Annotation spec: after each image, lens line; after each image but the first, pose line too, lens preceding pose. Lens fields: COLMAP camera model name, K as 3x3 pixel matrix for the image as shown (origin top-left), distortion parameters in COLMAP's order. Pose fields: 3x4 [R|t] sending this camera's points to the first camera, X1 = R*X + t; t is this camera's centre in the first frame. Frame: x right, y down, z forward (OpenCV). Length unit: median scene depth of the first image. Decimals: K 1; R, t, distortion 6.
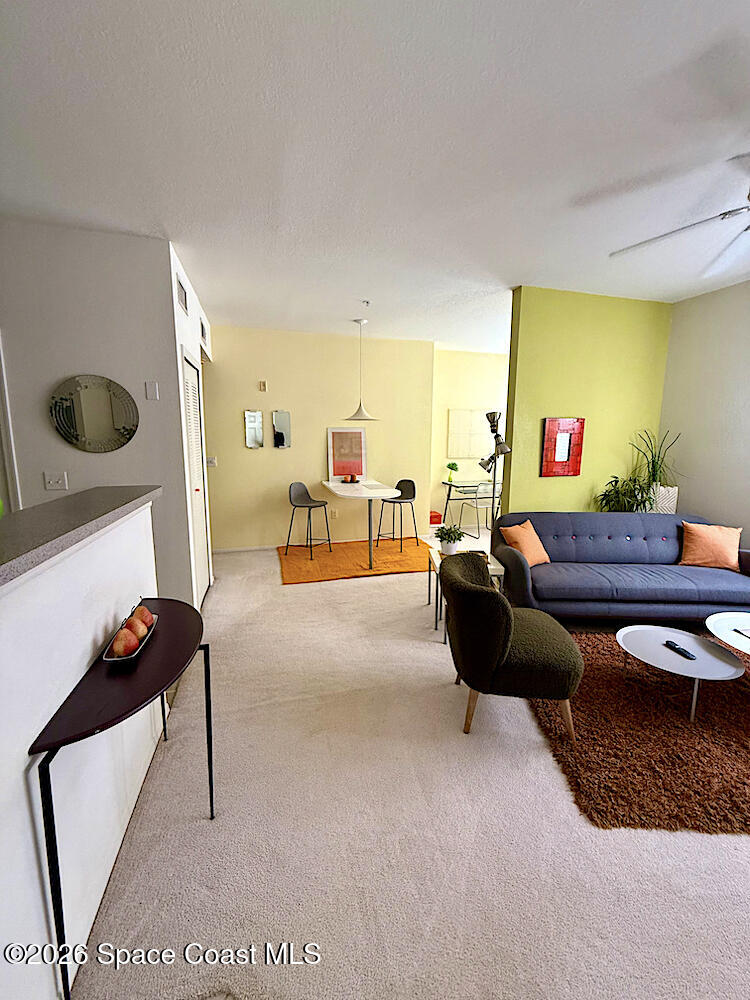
lens RADIAL K [[395.0, 0, 375.0], [0, 395.0, 500.0], [0, 0, 1]] dist [-0.001007, -0.000207]
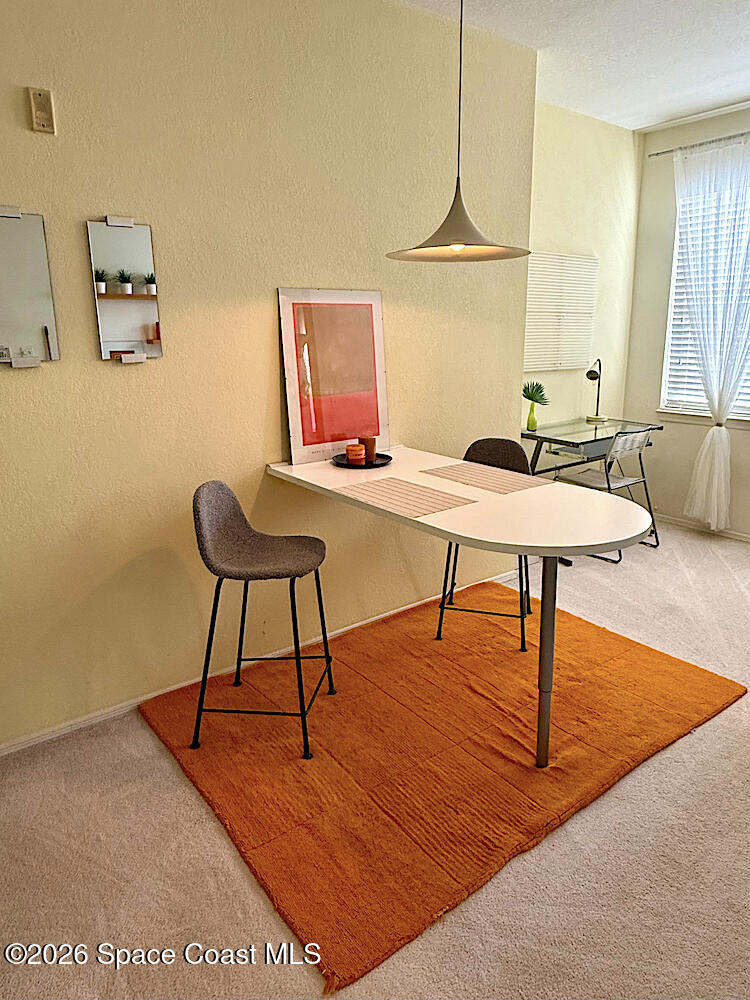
lens RADIAL K [[631.7, 0, 377.6], [0, 631.7, 474.8], [0, 0, 1]] dist [-0.004413, 0.000167]
pose [[0.930815, -0.092482, 0.353597, -0.310609], [0.069337, 0.994570, 0.077601, -0.098041], [-0.358854, -0.047715, 0.932173, 0.689558]]
